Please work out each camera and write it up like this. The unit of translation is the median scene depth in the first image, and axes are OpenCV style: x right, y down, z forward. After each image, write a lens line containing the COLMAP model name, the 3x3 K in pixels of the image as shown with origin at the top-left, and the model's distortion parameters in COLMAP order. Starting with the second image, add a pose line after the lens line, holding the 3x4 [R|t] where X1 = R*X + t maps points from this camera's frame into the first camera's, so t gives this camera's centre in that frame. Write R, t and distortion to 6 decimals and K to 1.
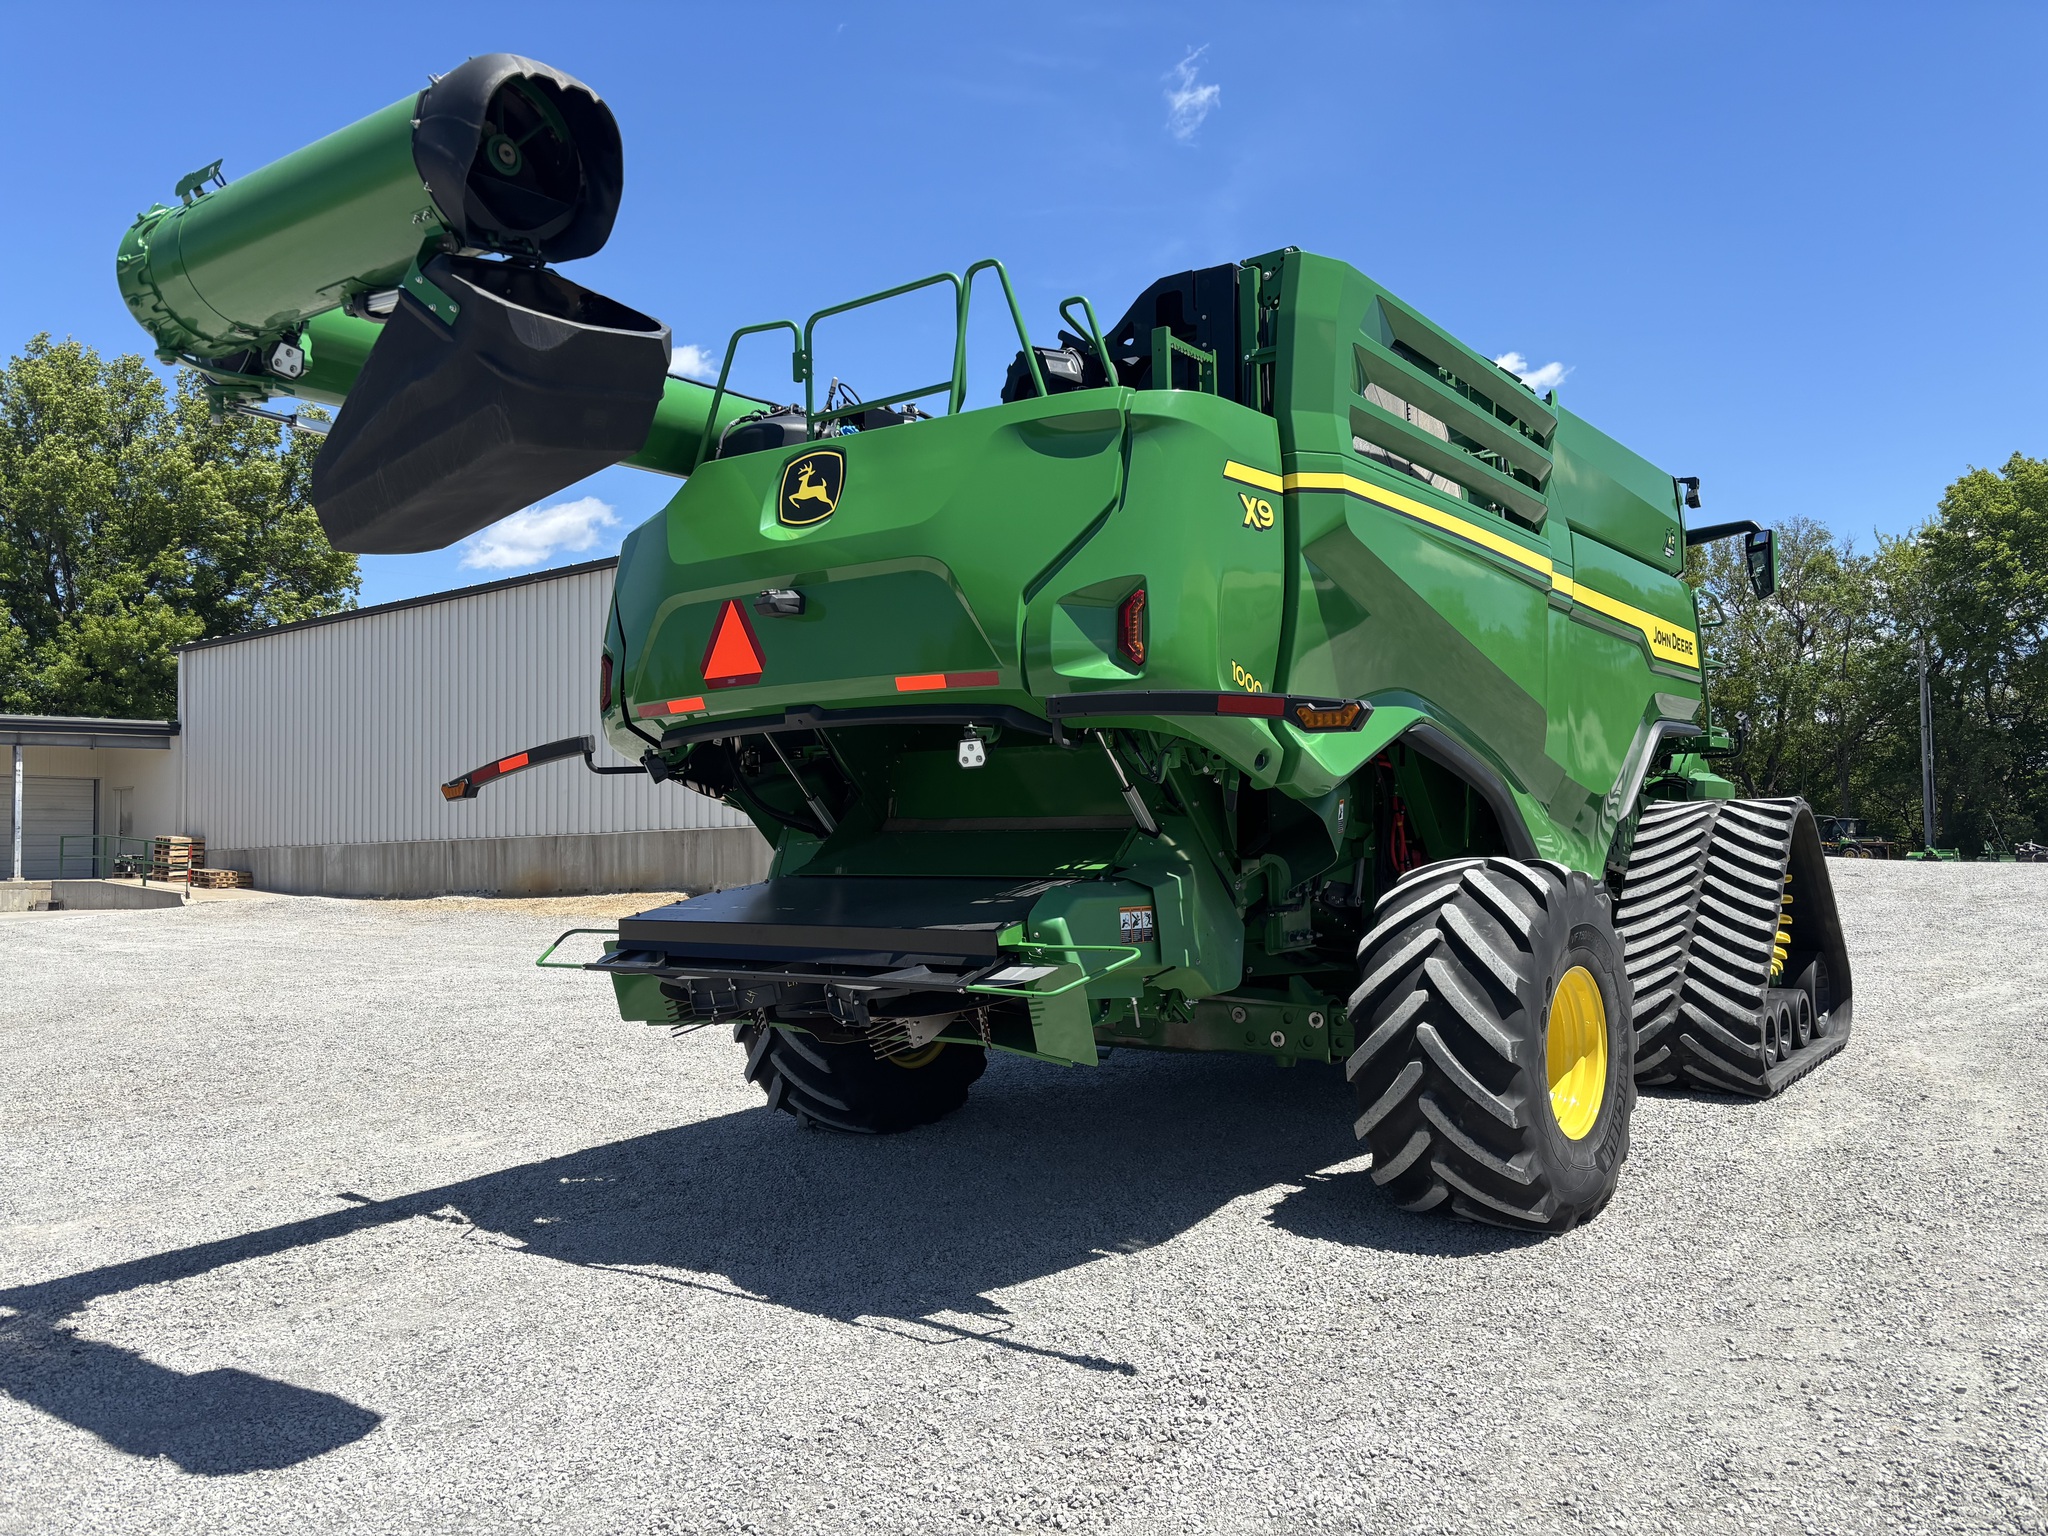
lens RADIAL K [[1563.9, 0, 1031.0], [0, 1563.9, 783.8], [0, 0, 1]] dist [0.018288, -0.004349]
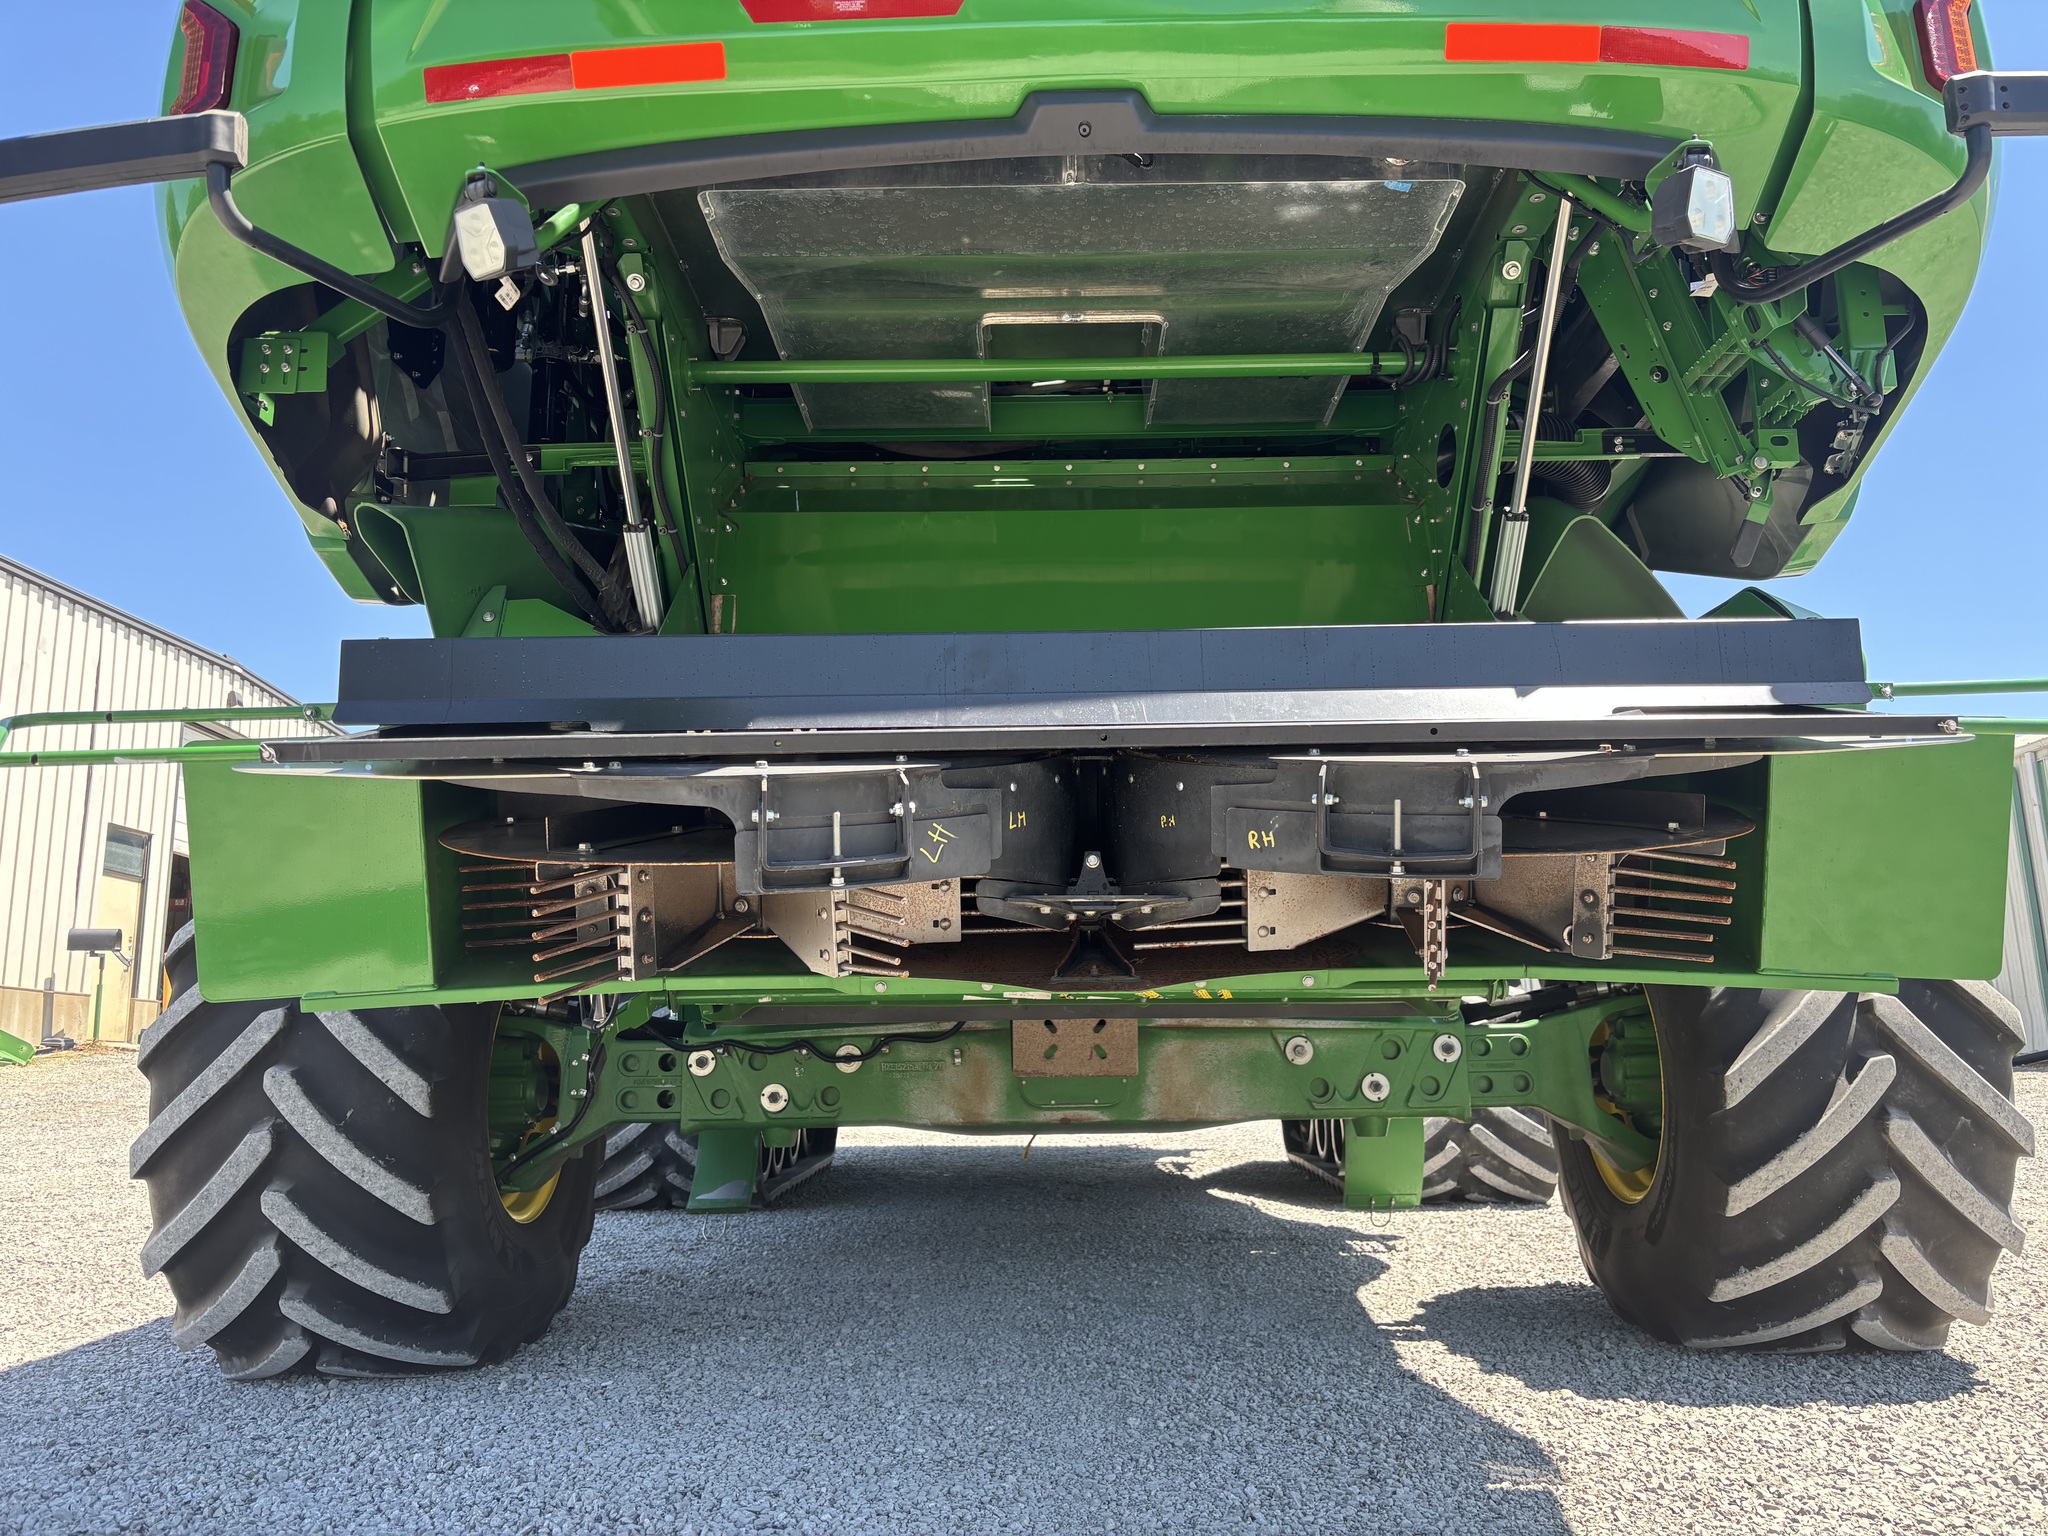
lens RADIAL K [[1566.2, 0, 1038.6], [0, 1566.2, 774.7], [0, 0, 1]] dist [0.014063, 0.000142]
pose [[0.798815, 0.112848, 0.590898, -0.355426], [-0.014208, 0.985513, -0.169003, 0.175597], [-0.601409, 0.126606, 0.788846, 0.706346]]
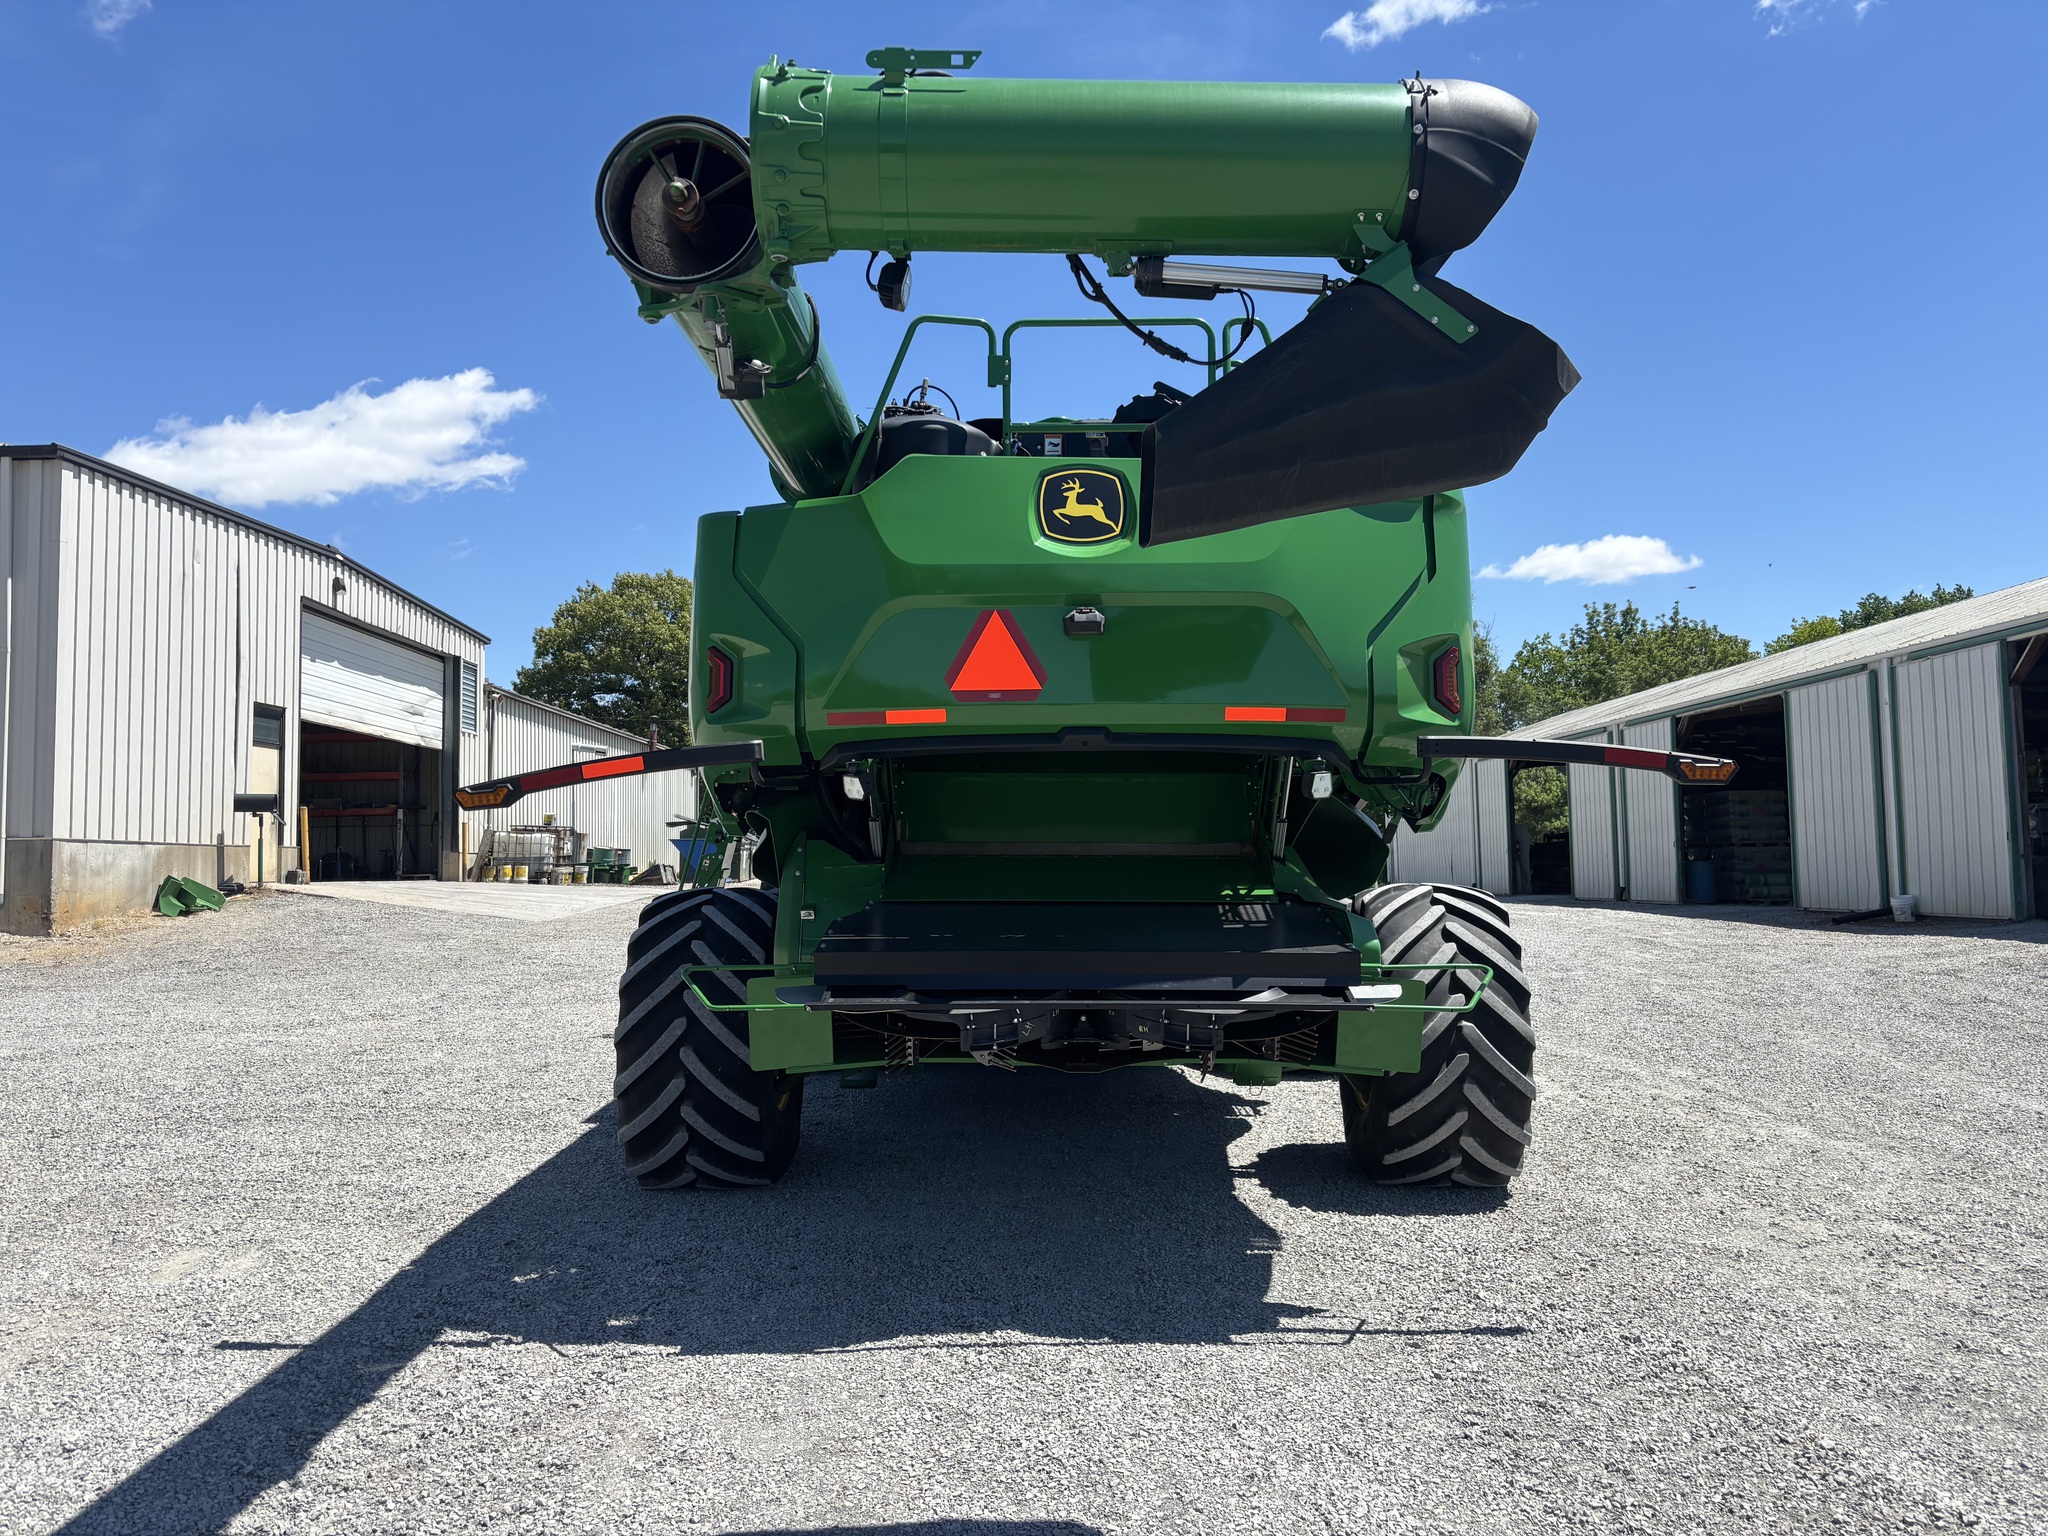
lens RADIAL K [[1560.8, 0, 1024.0], [0, 1560.8, 768.0], [0, 0, 1]] dist [0.020944, -0.009264]
pose [[0.798390, 0.045645, 0.600408, -0.743526], [-0.027742, 0.998852, -0.039046, 0.014757], [-0.601501, 0.014518, 0.798740, 0.238814]]
